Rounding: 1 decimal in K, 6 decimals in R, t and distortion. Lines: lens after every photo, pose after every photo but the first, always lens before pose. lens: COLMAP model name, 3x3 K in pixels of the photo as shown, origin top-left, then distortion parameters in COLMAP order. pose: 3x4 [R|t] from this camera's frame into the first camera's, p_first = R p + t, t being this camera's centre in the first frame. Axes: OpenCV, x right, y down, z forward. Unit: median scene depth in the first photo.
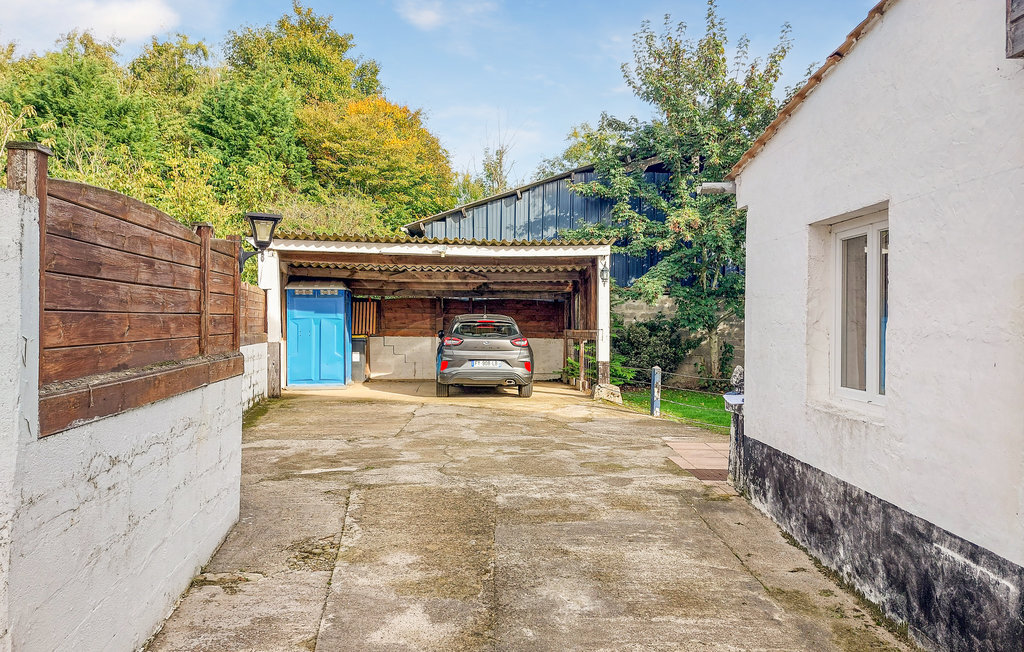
lens RADIAL K [[734.0, 0, 510.7], [0, 734.0, 355.0], [0, 0, 1]] dist [0.001212, -0.001374]
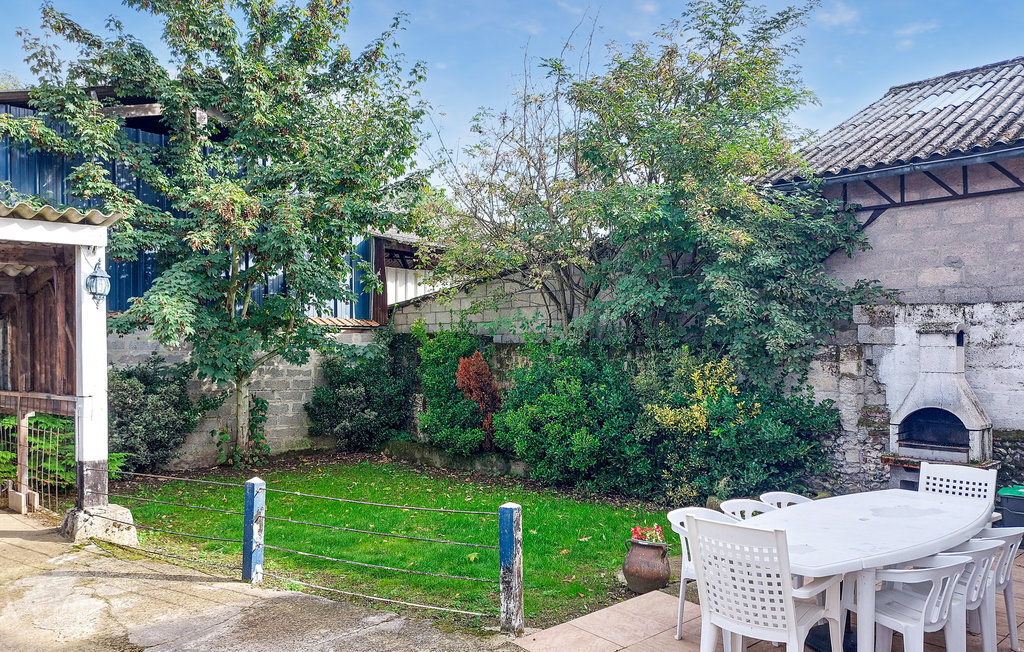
lens RADIAL K [[734.0, 0, 510.7], [0, 734.0, 355.0], [0, 0, 1]] dist [0.001212, -0.001374]
pose [[0.722689, -0.008223, 0.691124, -0.009990], [0.034690, 0.999100, -0.024388, -0.035708], [-0.690302, 0.041600, 0.722325, 0.395175]]
